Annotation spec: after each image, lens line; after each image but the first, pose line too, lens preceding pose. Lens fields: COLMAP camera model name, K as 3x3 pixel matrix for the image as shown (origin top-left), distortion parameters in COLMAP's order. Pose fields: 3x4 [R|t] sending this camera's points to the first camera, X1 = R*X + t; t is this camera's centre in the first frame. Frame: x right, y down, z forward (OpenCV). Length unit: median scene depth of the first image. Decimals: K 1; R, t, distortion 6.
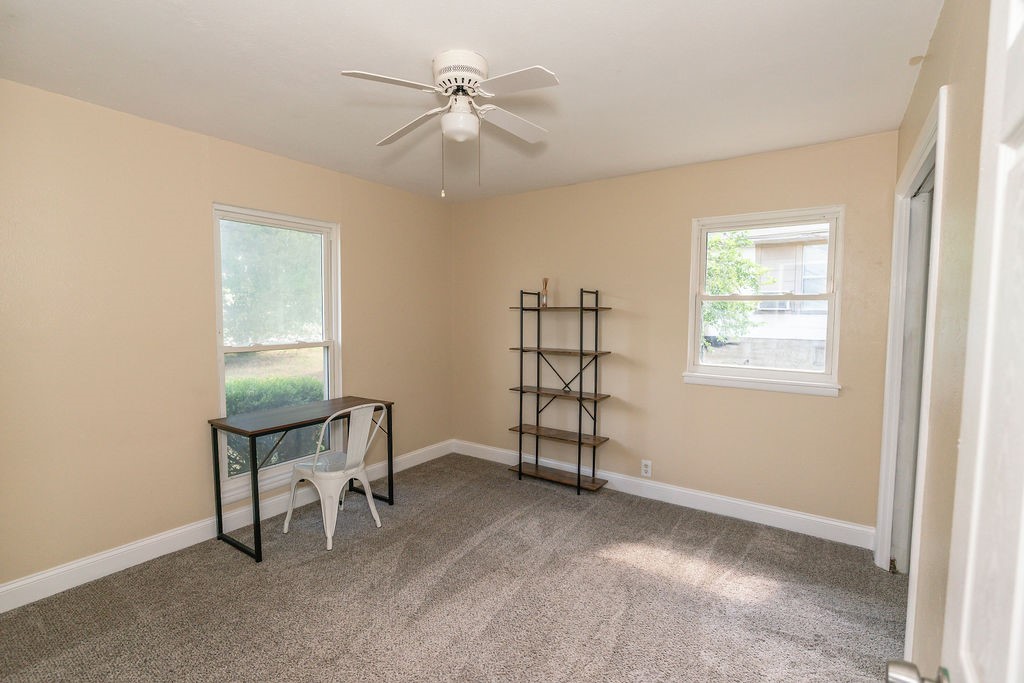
lens RADIAL K [[470.9, 0, 512.0], [0, 470.9, 341.5], [0, 0, 1]] dist [-0.000310, -0.000171]
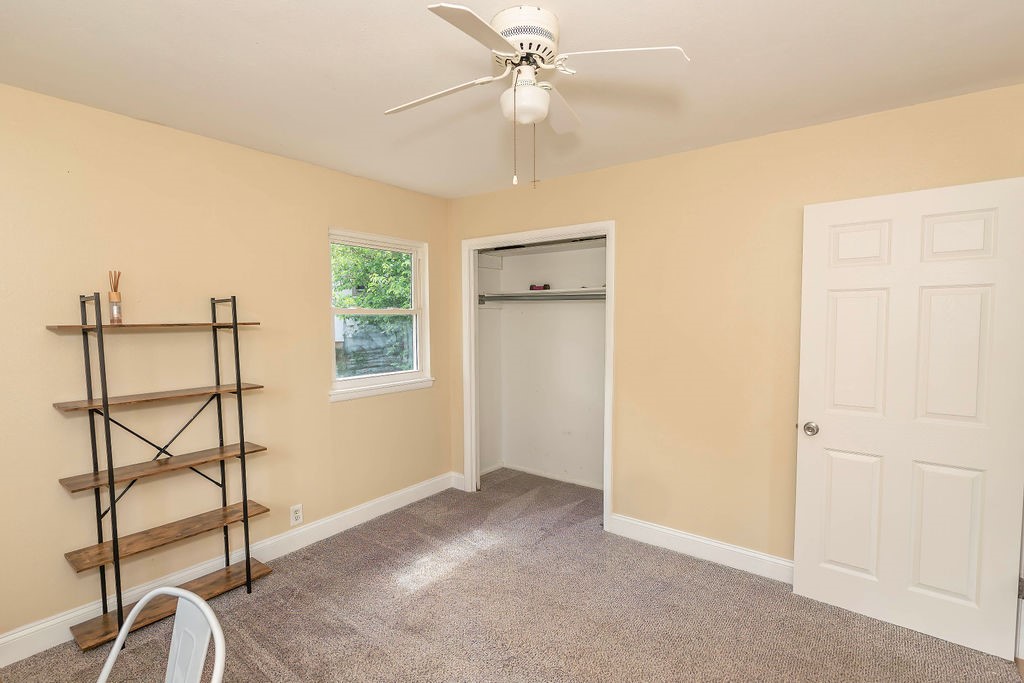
lens RADIAL K [[470.9, 0, 512.0], [0, 470.9, 341.5], [0, 0, 1]] dist [-0.000310, -0.000171]
pose [[0.054466, -0.060096, 0.996706, -0.505486], [0.068107, 0.996086, 0.056337, -0.056967], [-0.996190, 0.064814, 0.058346, 0.546963]]
